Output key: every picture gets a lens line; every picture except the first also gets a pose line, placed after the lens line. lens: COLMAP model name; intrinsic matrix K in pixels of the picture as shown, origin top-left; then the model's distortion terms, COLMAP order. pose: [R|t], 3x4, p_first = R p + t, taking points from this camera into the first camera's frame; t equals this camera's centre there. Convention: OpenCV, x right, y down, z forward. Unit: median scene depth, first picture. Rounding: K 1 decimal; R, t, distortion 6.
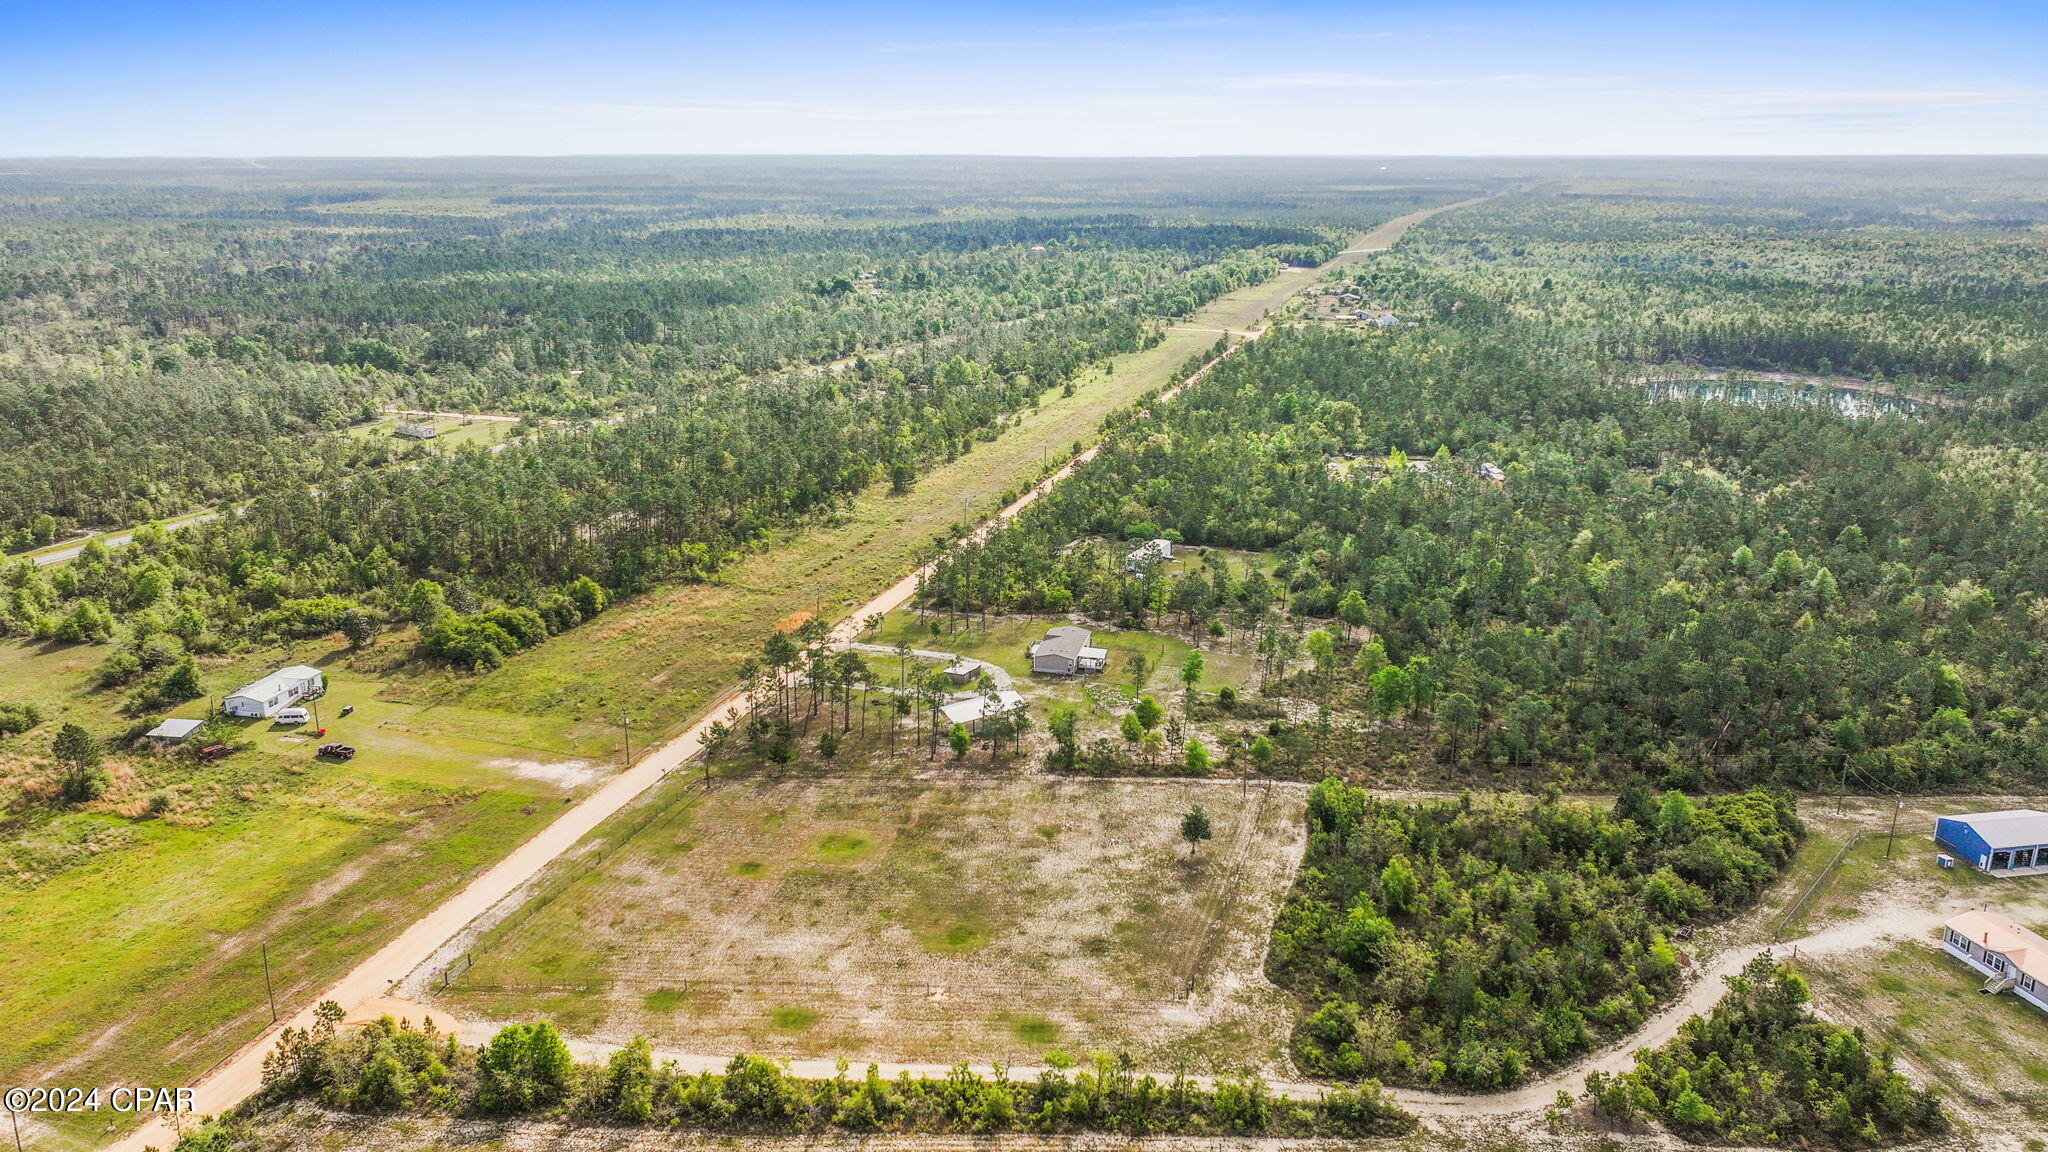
lens RADIAL K [[1395.5, 0, 1011.0], [0, 1395.5, 576.7], [0, 0, 1]] dist [0.005082, 0.000903]
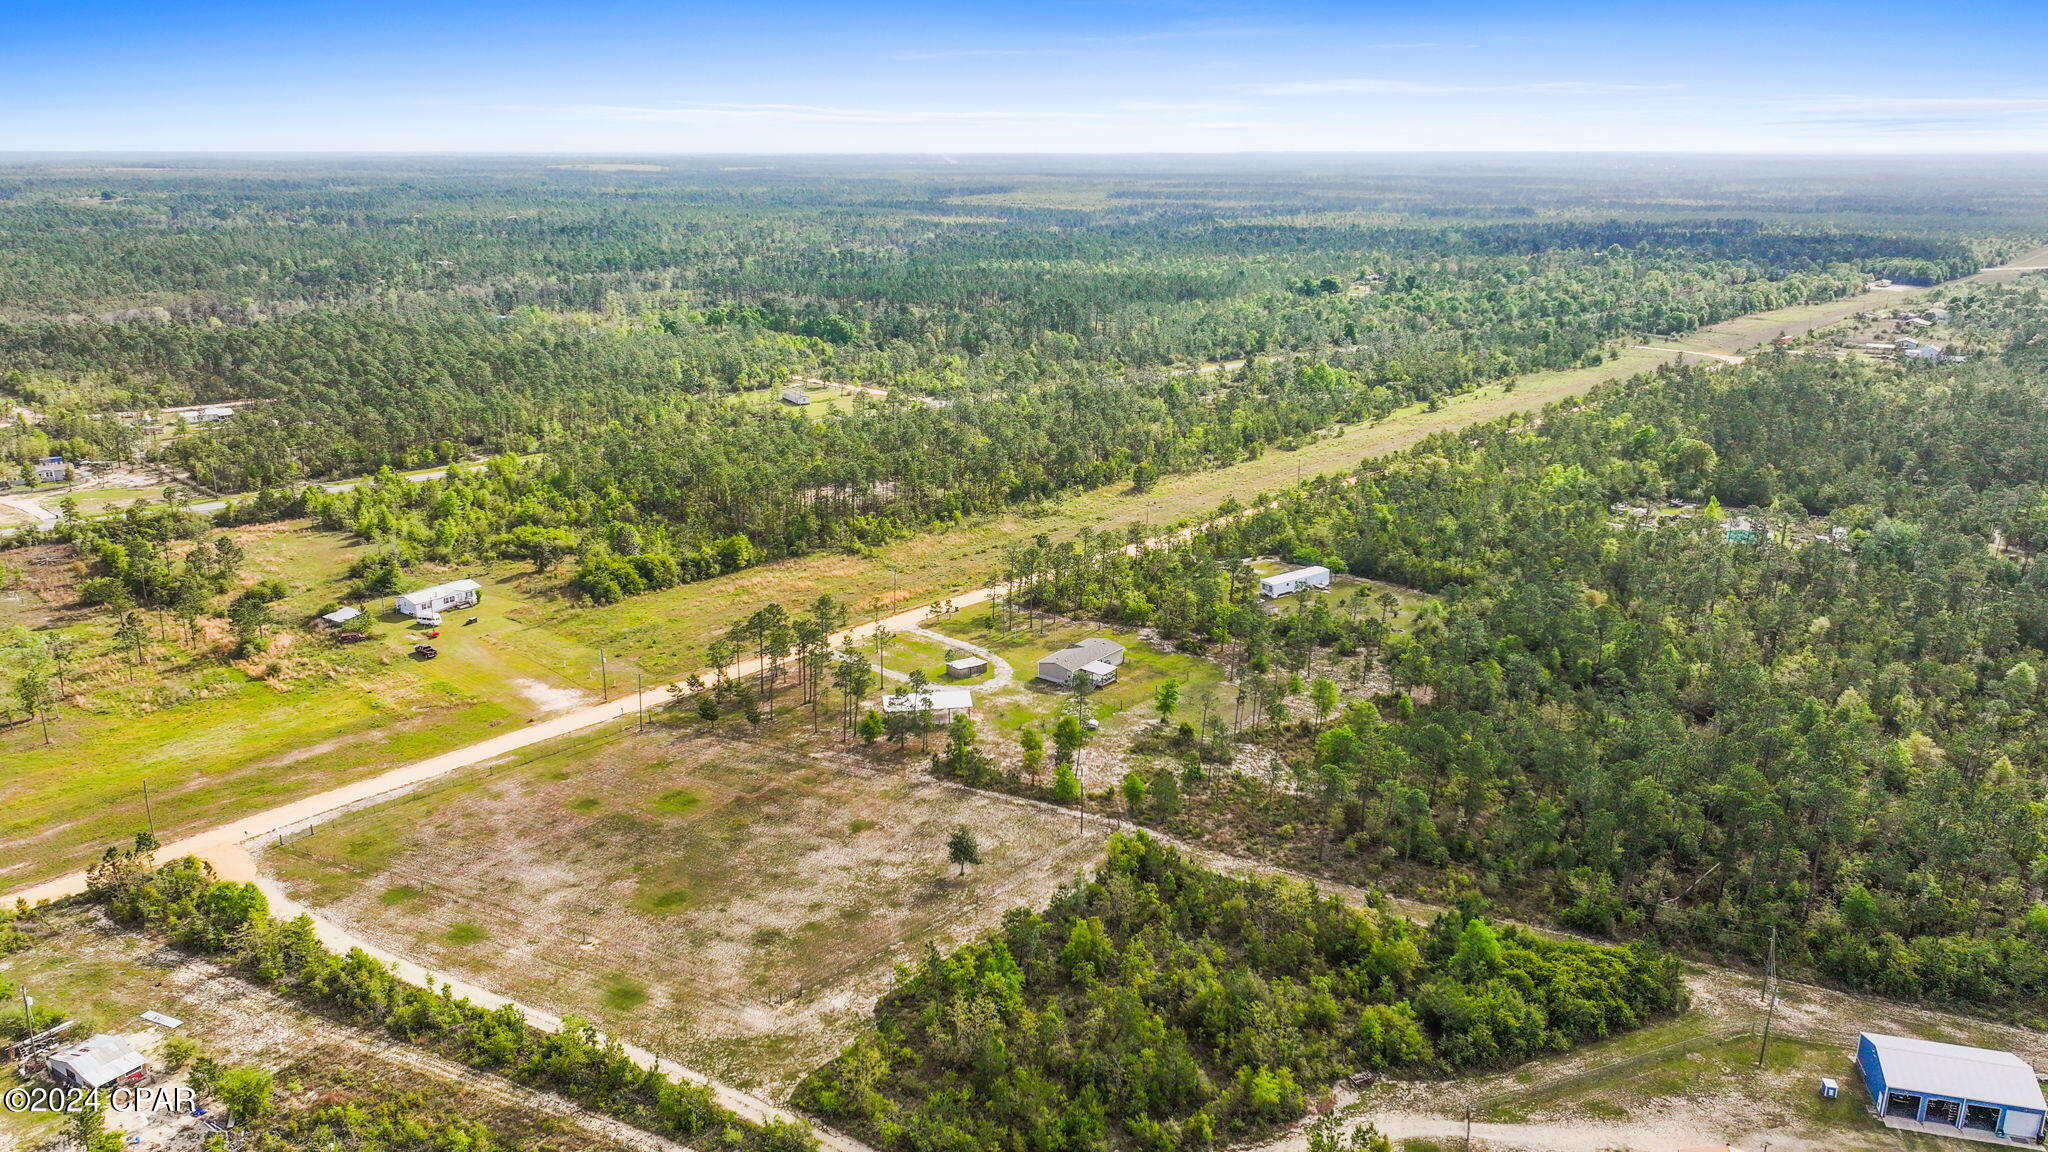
lens RADIAL K [[1407.3, 0, 982.9], [0, 1407.3, 463.3], [0, 0, 1]] dist [0.004506, -0.000278]
pose [[0.911402, 0.090335, -0.401479, 0.349289], [-0.120744, 0.991371, -0.051037, -0.025233], [0.393404, 0.094991, 0.914445, 0.058980]]
